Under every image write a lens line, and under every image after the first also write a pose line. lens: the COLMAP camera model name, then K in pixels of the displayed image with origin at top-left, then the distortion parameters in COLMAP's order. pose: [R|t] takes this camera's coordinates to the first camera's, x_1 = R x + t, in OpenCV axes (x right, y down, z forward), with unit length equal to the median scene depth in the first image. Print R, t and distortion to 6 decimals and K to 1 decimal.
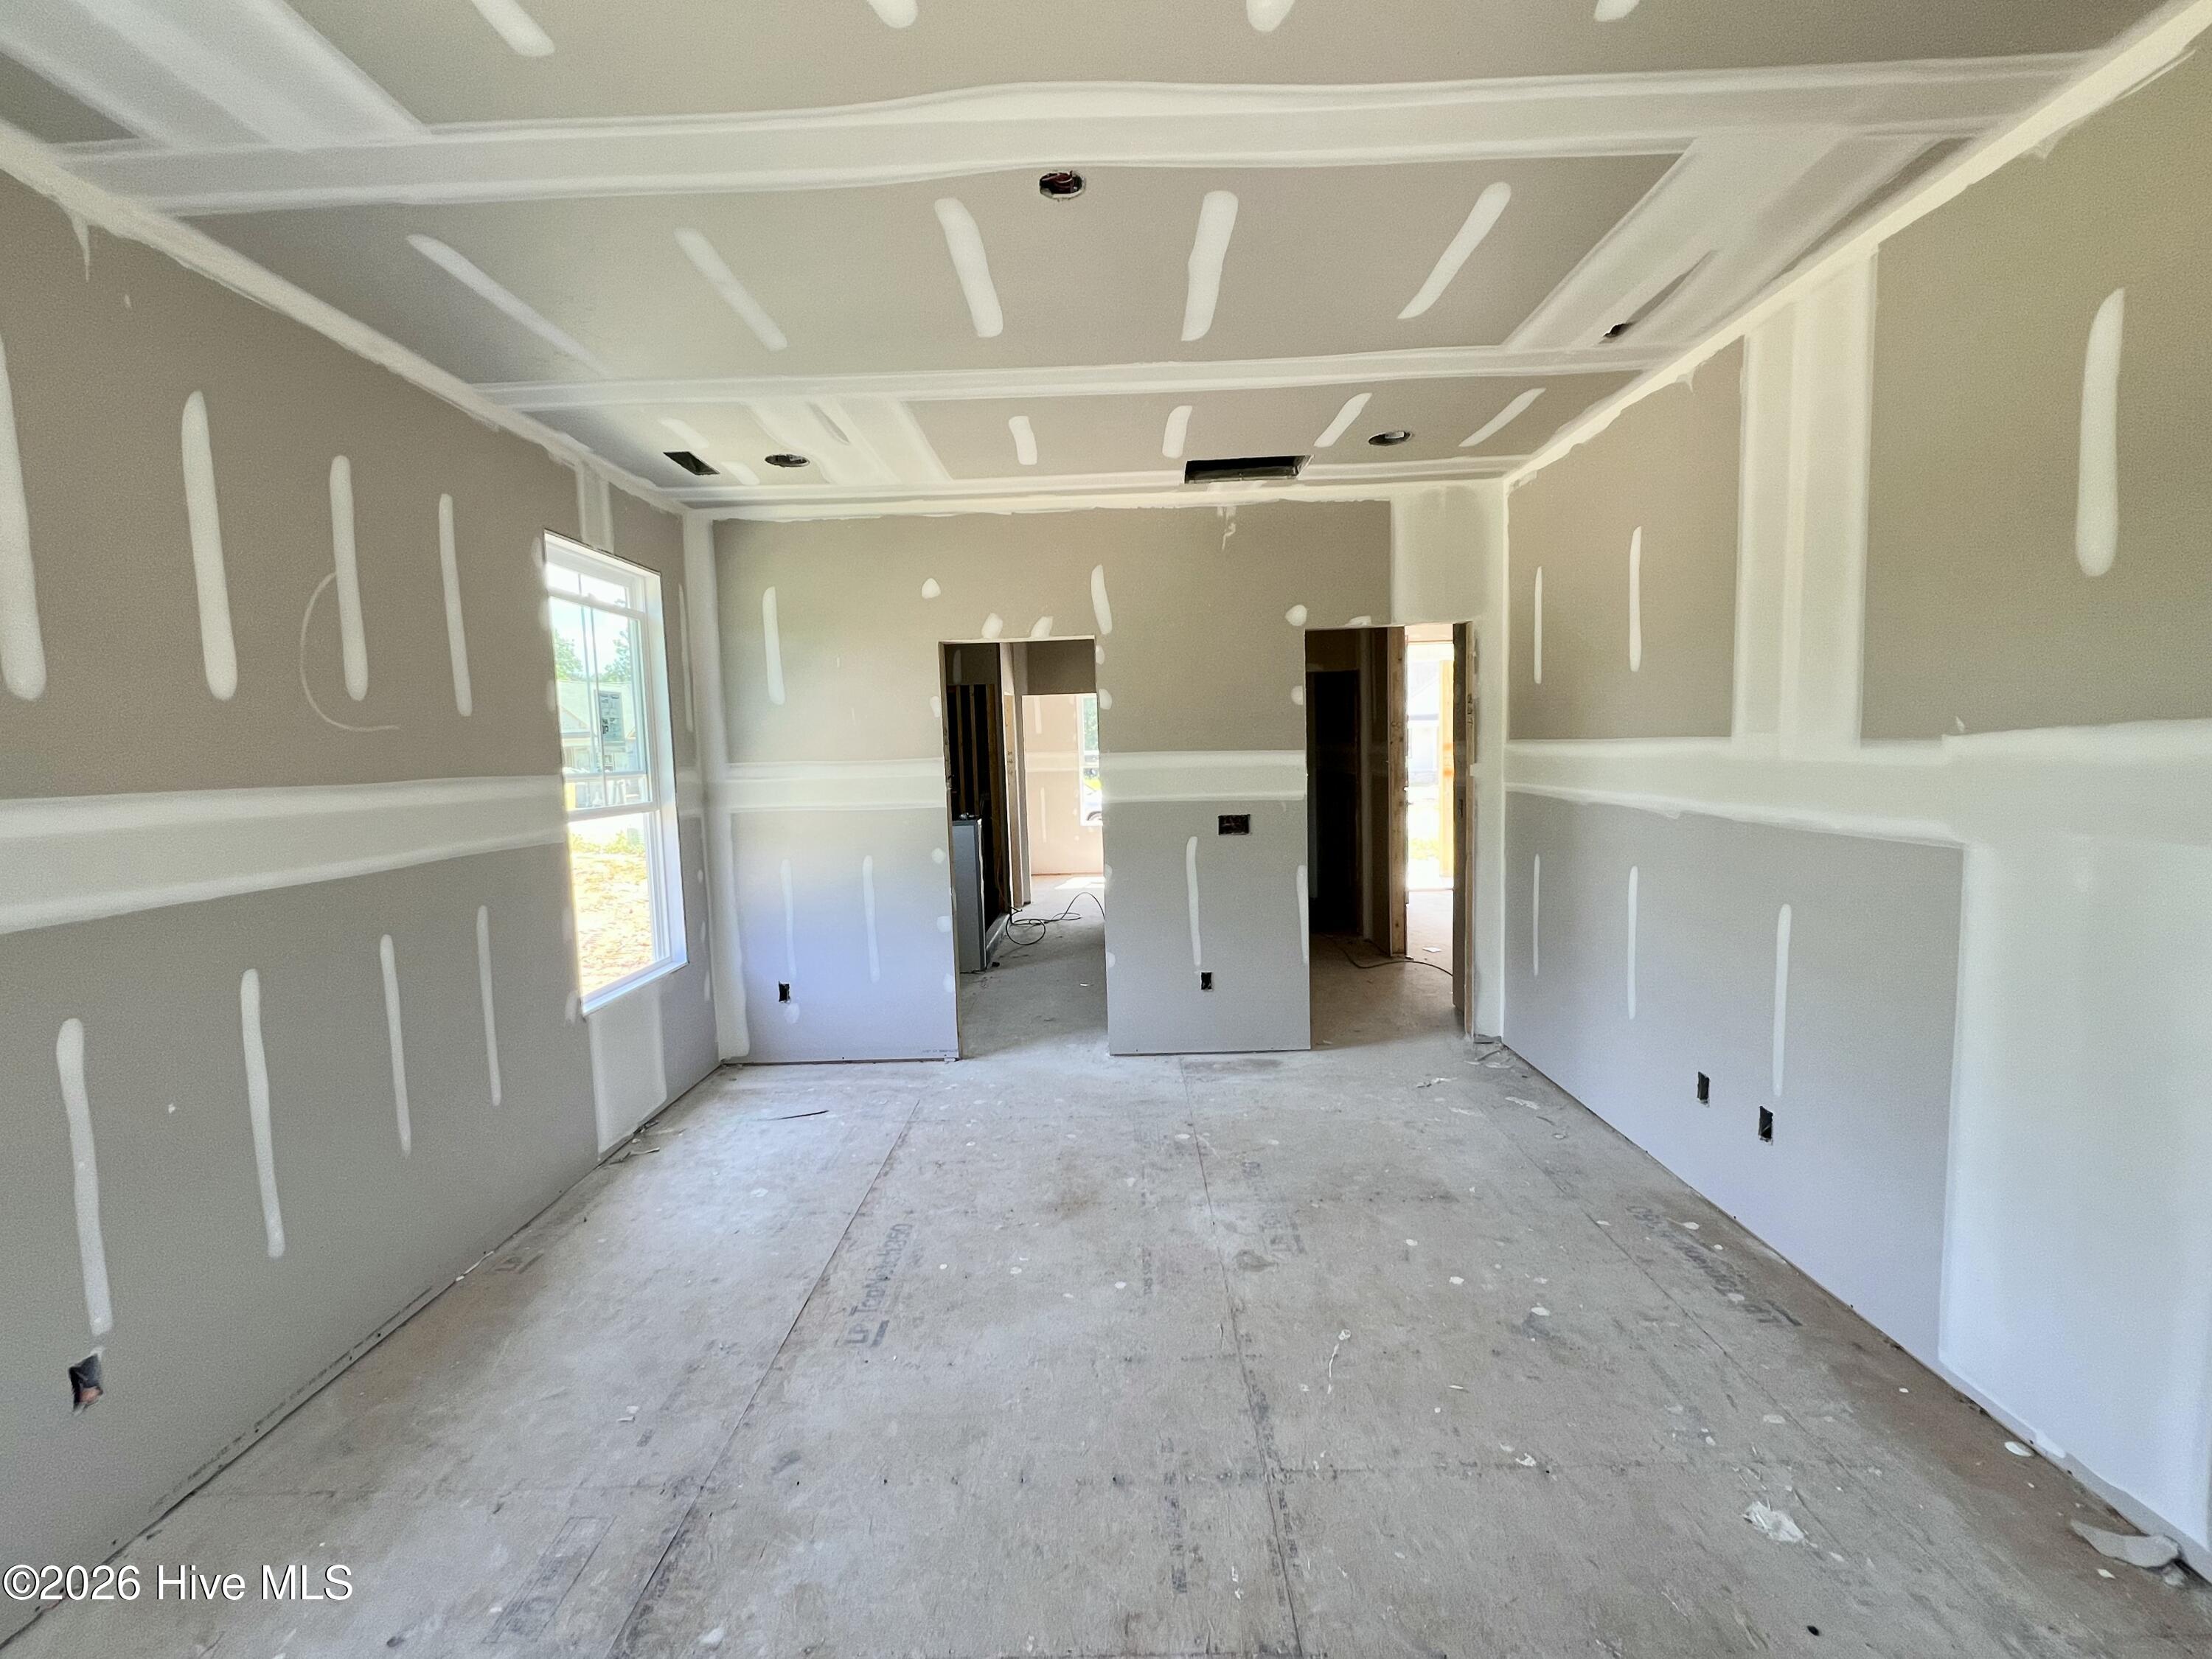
lens RADIAL K [[945.6, 0, 1101.7], [0, 945.6, 827.6], [0, 0, 1]] dist [-0.000628, -0.000147]
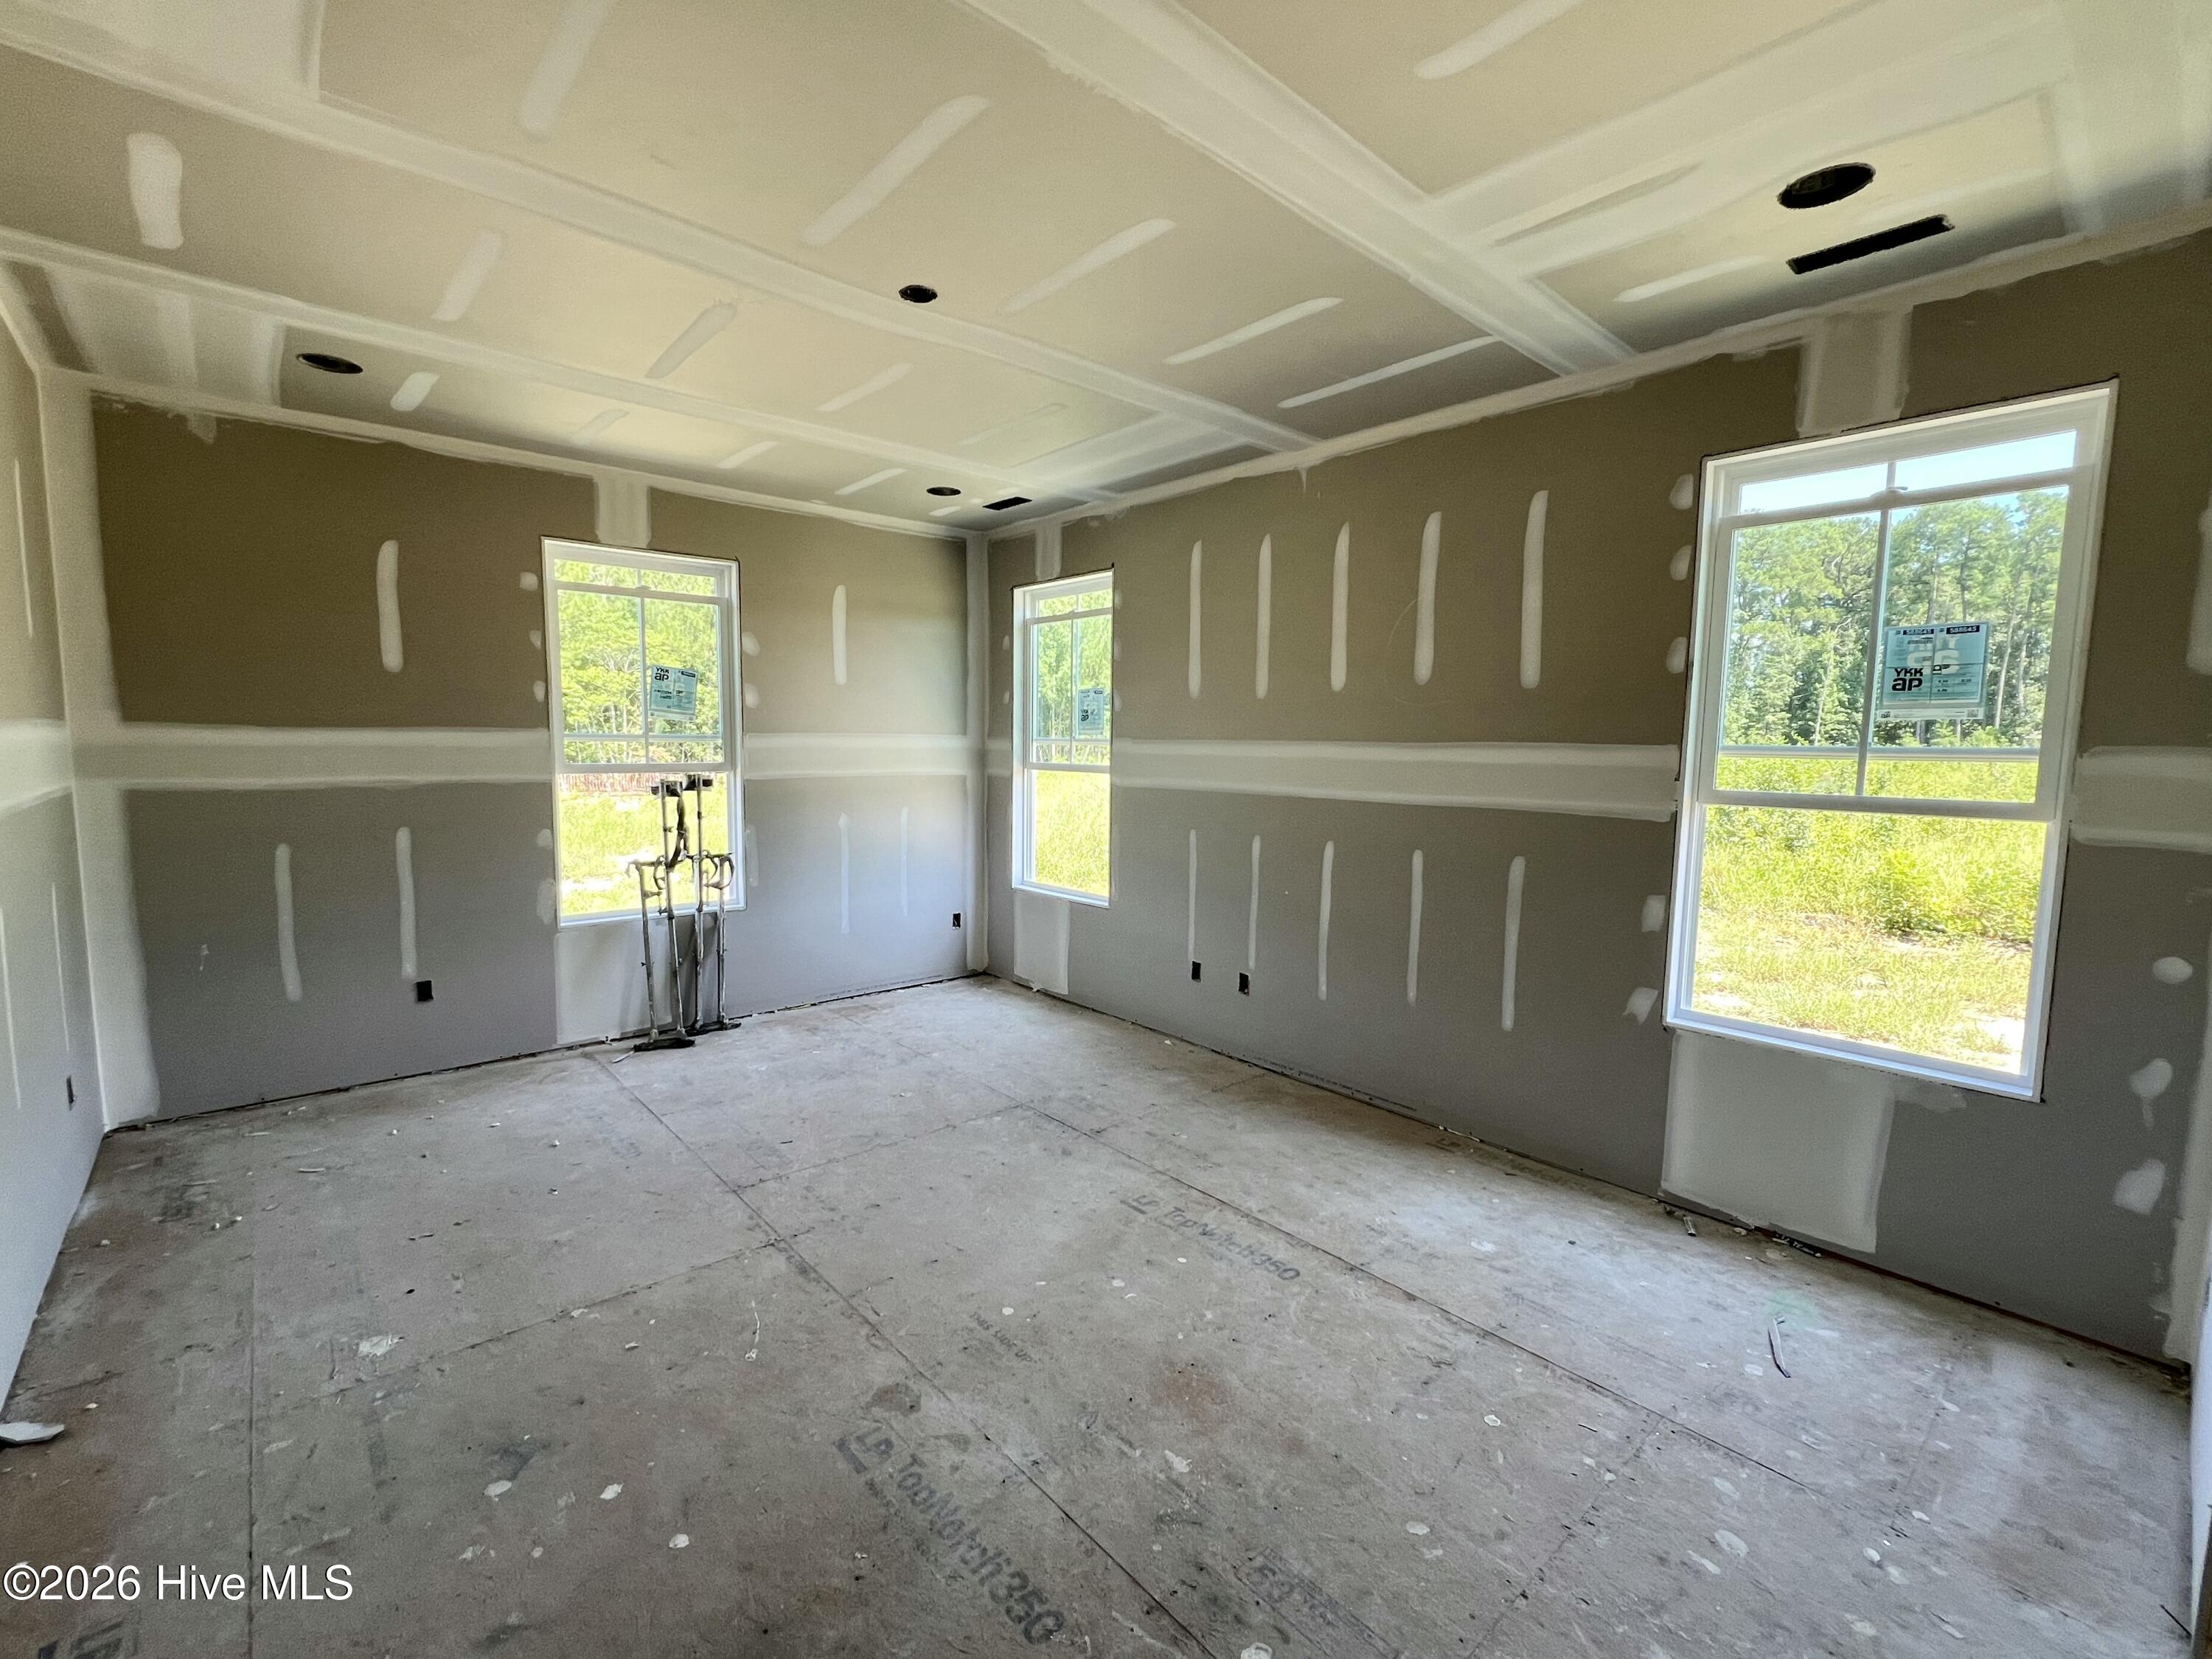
lens RADIAL K [[945.6, 0, 1101.7], [0, 945.6, 827.6], [0, 0, 1]] dist [-0.000628, -0.000147]
pose [[-0.735389, 0.087085, -0.672026, 0.482448], [-0.043954, 0.983490, 0.175545, -0.130029], [0.676218, 0.158632, -0.719420, 1.503333]]
